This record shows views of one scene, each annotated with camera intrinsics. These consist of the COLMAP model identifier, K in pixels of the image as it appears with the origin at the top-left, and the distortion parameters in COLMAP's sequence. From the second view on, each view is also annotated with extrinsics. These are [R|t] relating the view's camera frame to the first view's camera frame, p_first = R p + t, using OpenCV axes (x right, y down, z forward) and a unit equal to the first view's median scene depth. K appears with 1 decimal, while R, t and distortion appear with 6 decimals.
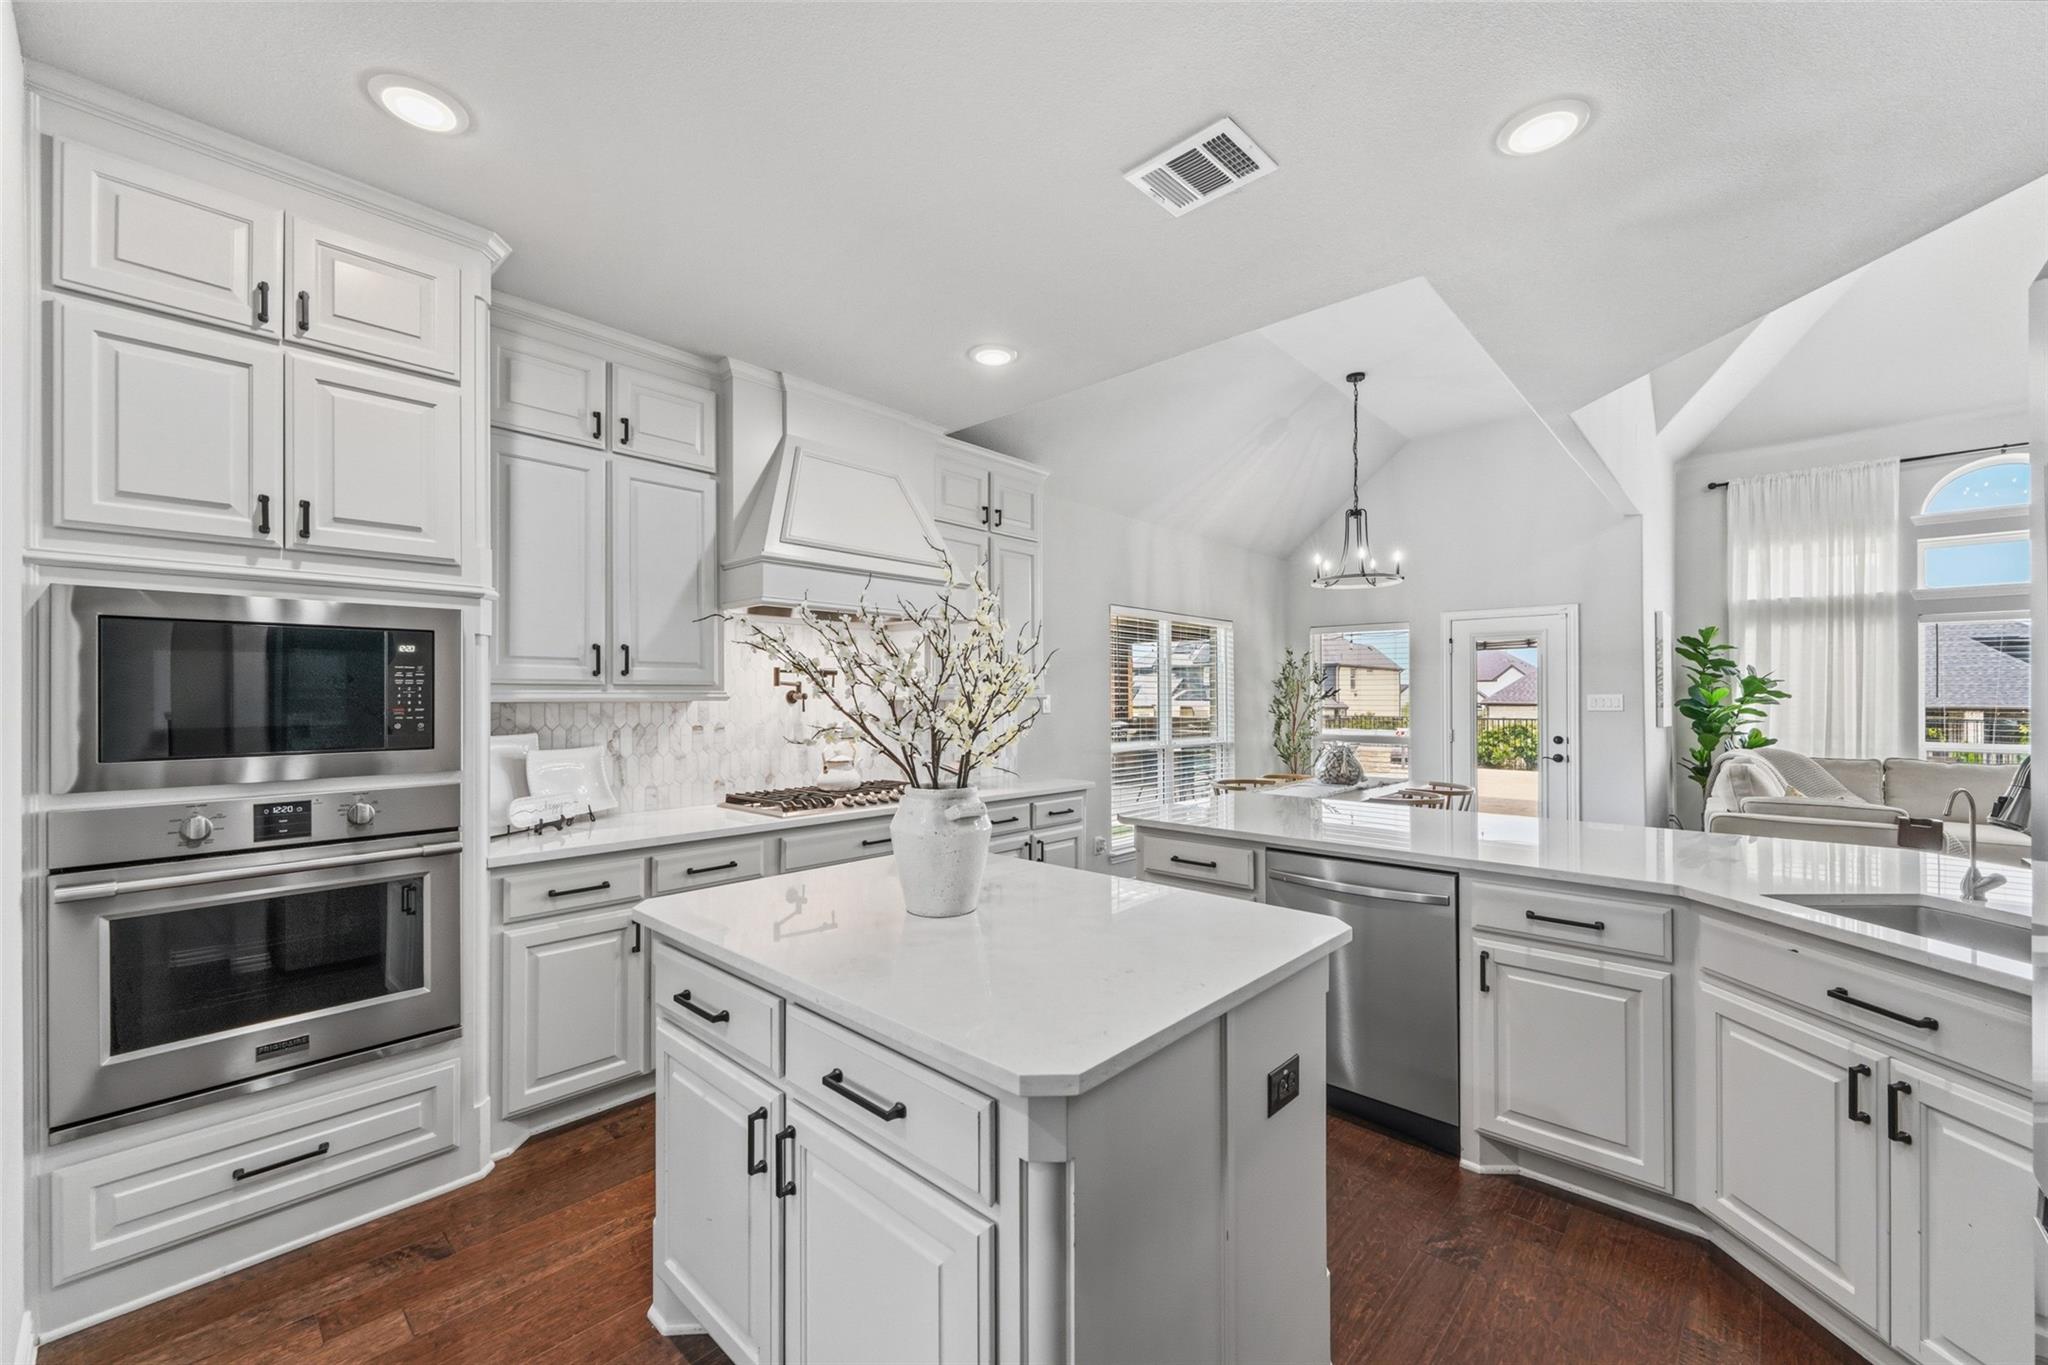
lens RADIAL K [[808.9, 0, 1010.0], [0, 808.9, 691.6], [0, 0, 1]] dist [0.004305, -0.000908]
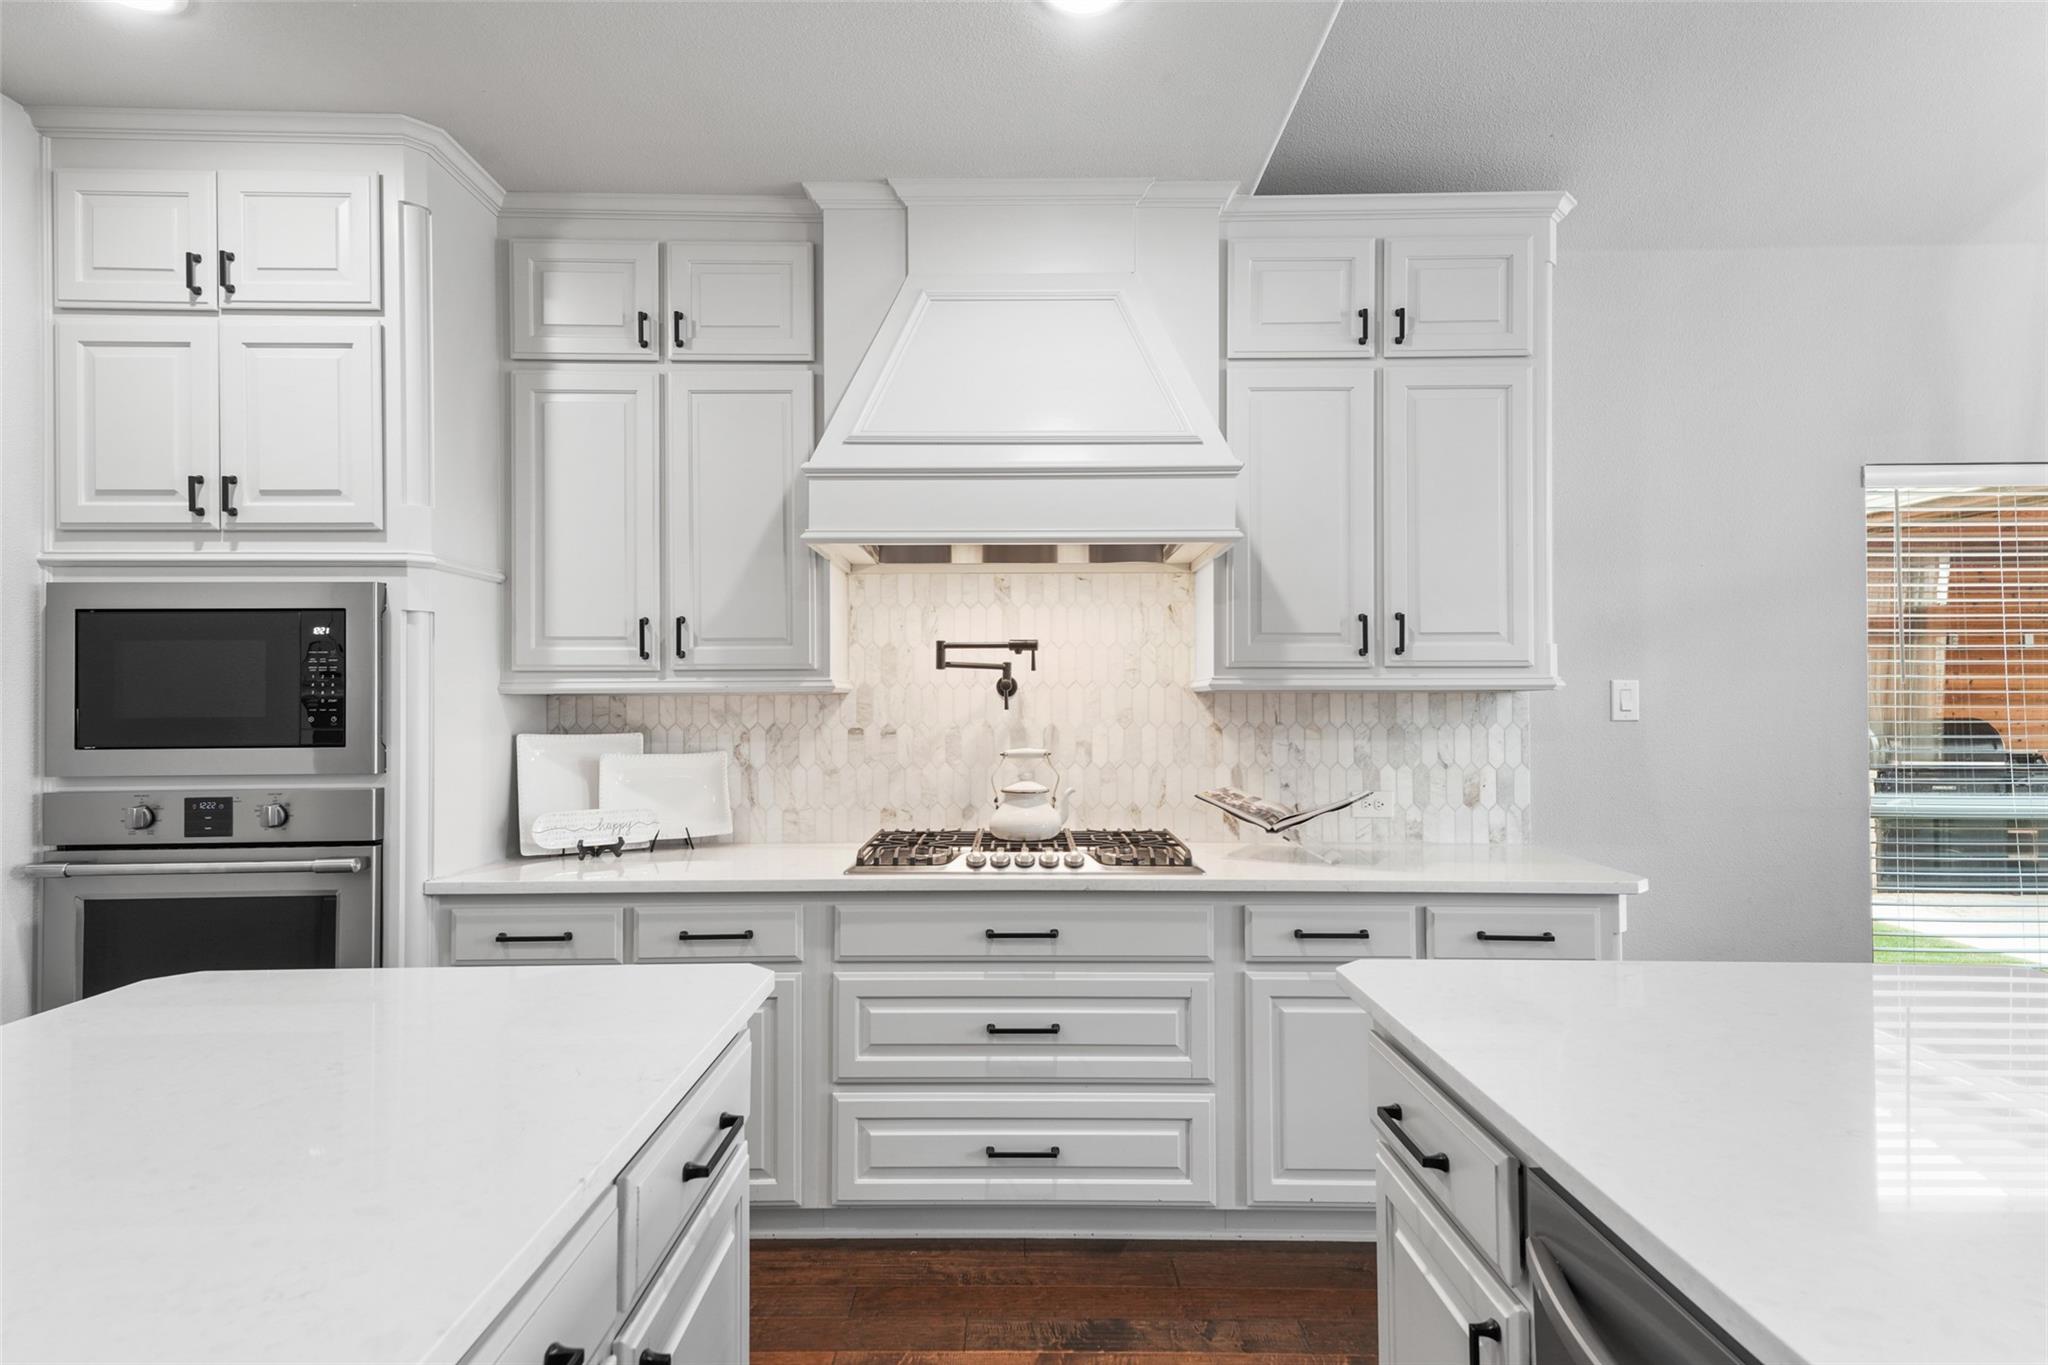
lens RADIAL K [[1120.6, 0, 1036.0], [0, 1120.6, 680.9], [0, 0, 1]] dist [0.049117, -0.013183]
pose [[0.687452, -0.003499, -0.726222, 0.246955], [0.005157, 0.999987, 0.000064, 0.001572], [0.726212, -0.003789, 0.687460, 0.260584]]
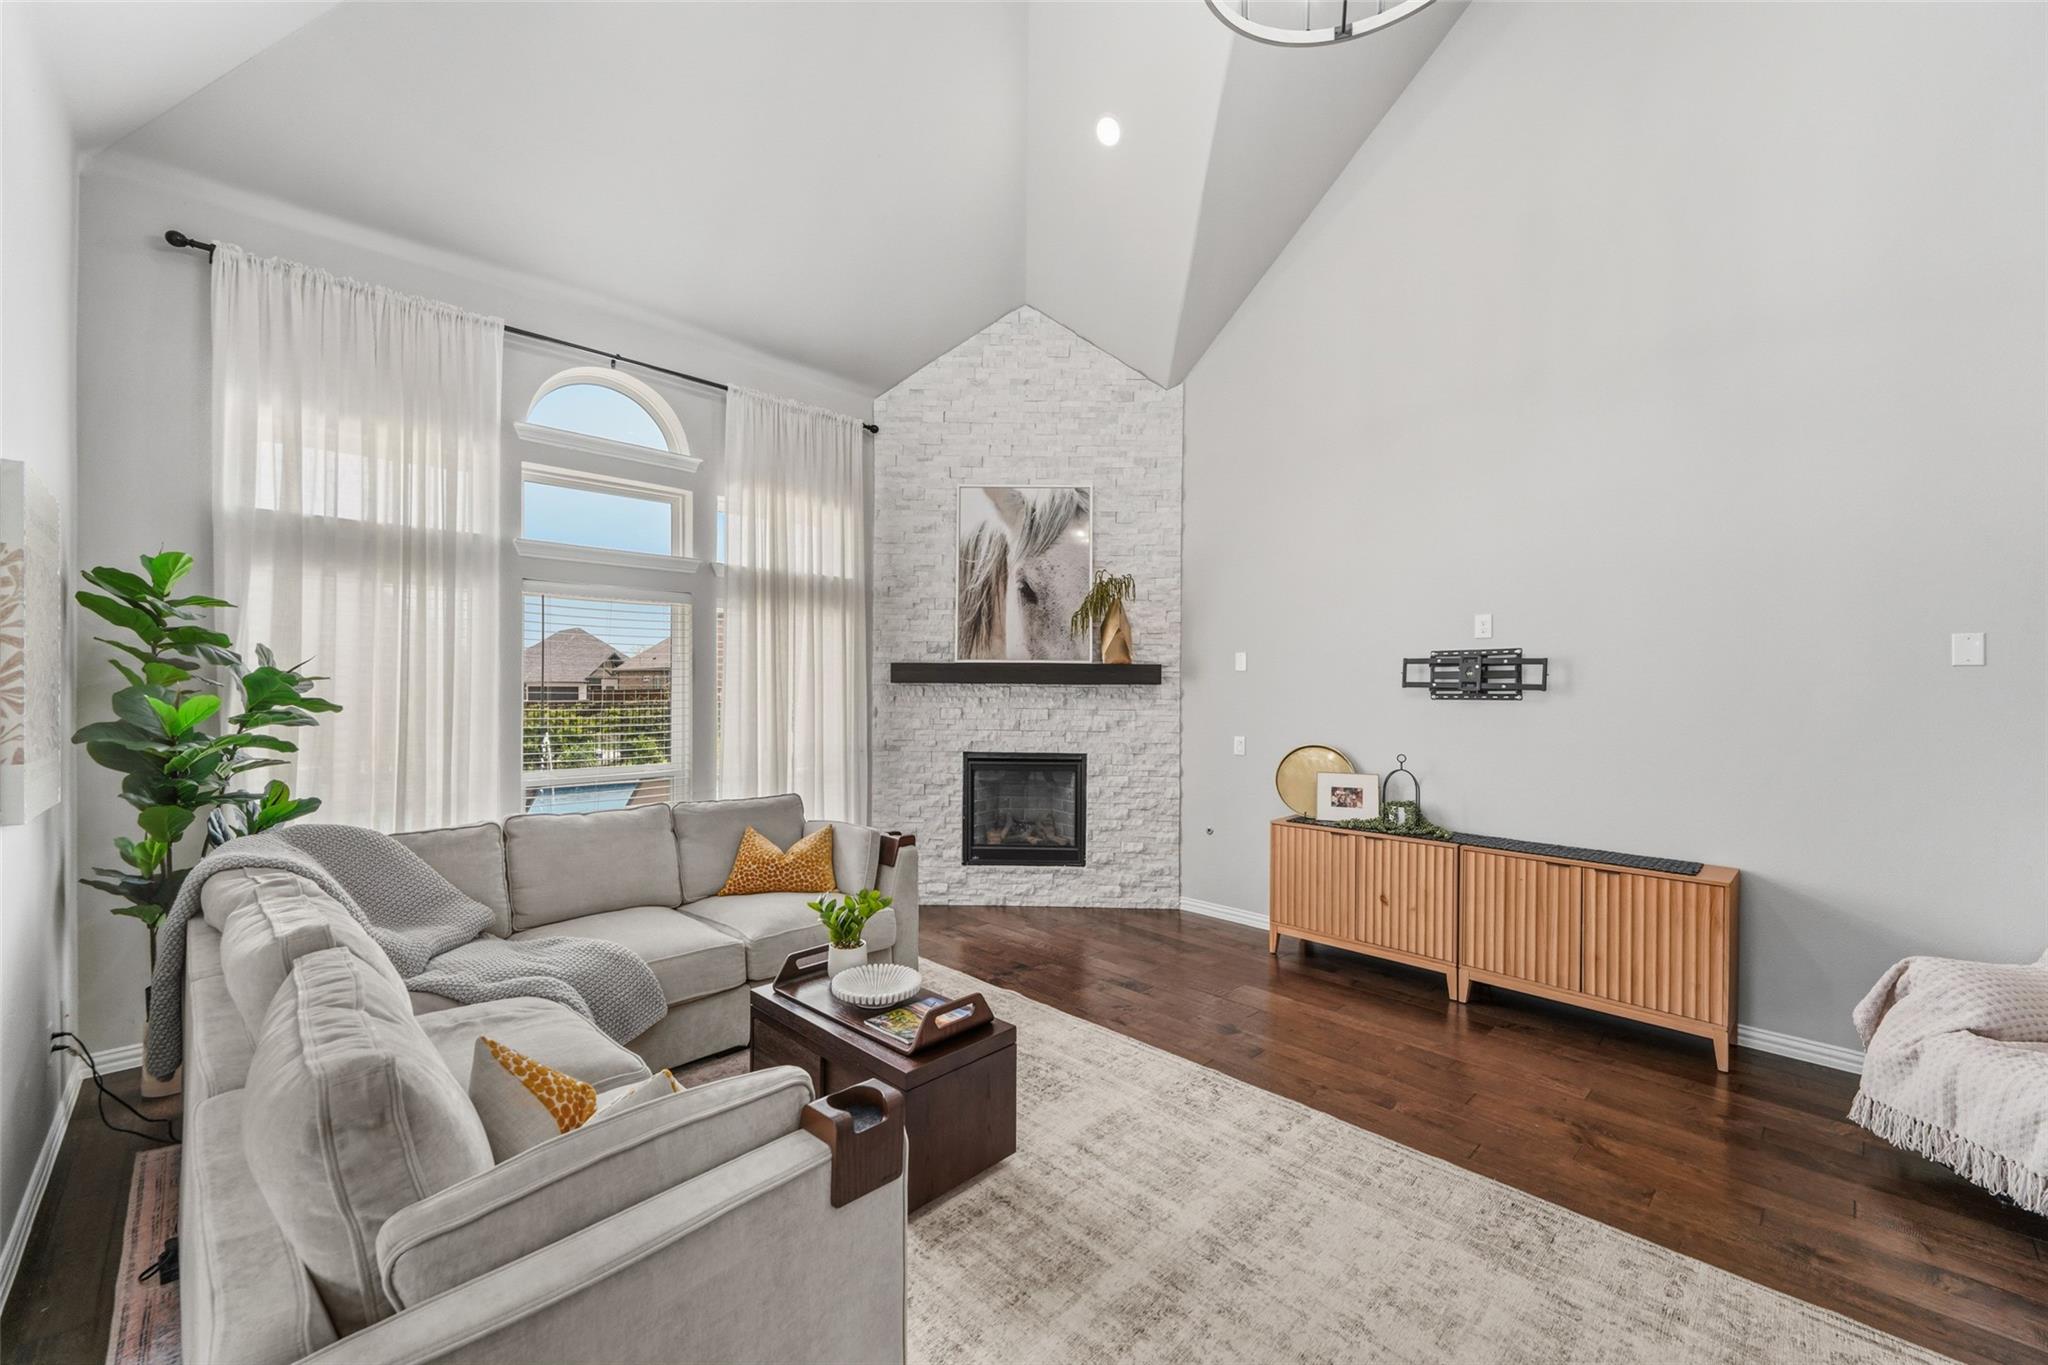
lens RADIAL K [[808.9, 0, 1008.8], [0, 808.9, 686.4], [0, 0, 1]] dist [0.004305, -0.000908]
pose [[0.039111, -0.004845, 0.999223, 0.524536], [-0.014192, 0.999885, 0.005403, -0.019441], [-0.999134, -0.014392, 0.039037, 0.627498]]
